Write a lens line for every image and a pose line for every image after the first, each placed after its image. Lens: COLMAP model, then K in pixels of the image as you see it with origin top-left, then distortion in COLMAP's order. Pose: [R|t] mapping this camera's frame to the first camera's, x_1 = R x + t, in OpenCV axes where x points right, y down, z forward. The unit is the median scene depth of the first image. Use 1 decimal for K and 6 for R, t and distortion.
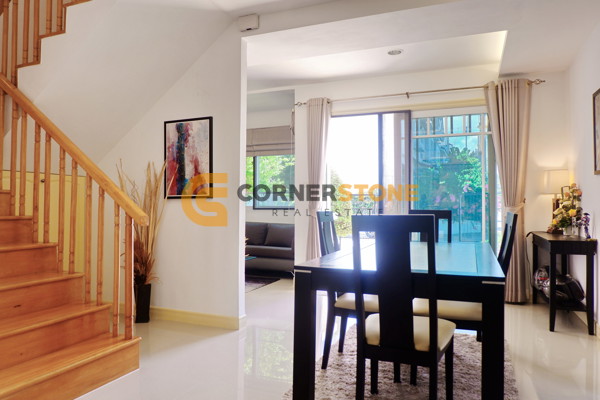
lens RADIAL K [[416.9, 0, 302.7], [0, 416.9, 199.1], [0, 0, 1]] dist [-0.027912, 0.010049]
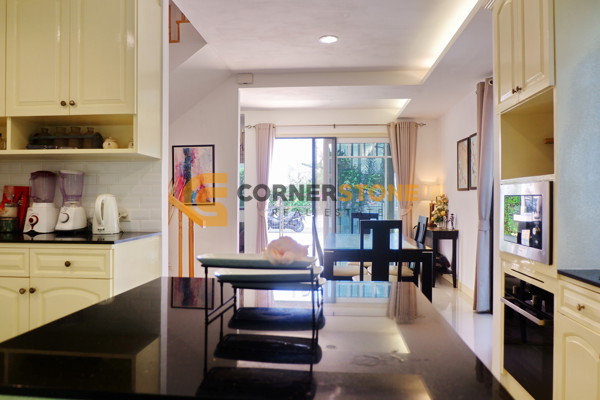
lens RADIAL K [[416.9, 0, 298.8], [0, 416.9, 199.4], [0, 0, 1]] dist [-0.027912, 0.010049]
pose [[0.955943, -0.000832, 0.293552, -0.336660], [-0.003891, 0.999872, 0.015505, -0.041726], [-0.293528, -0.015965, 0.955817, -0.350315]]
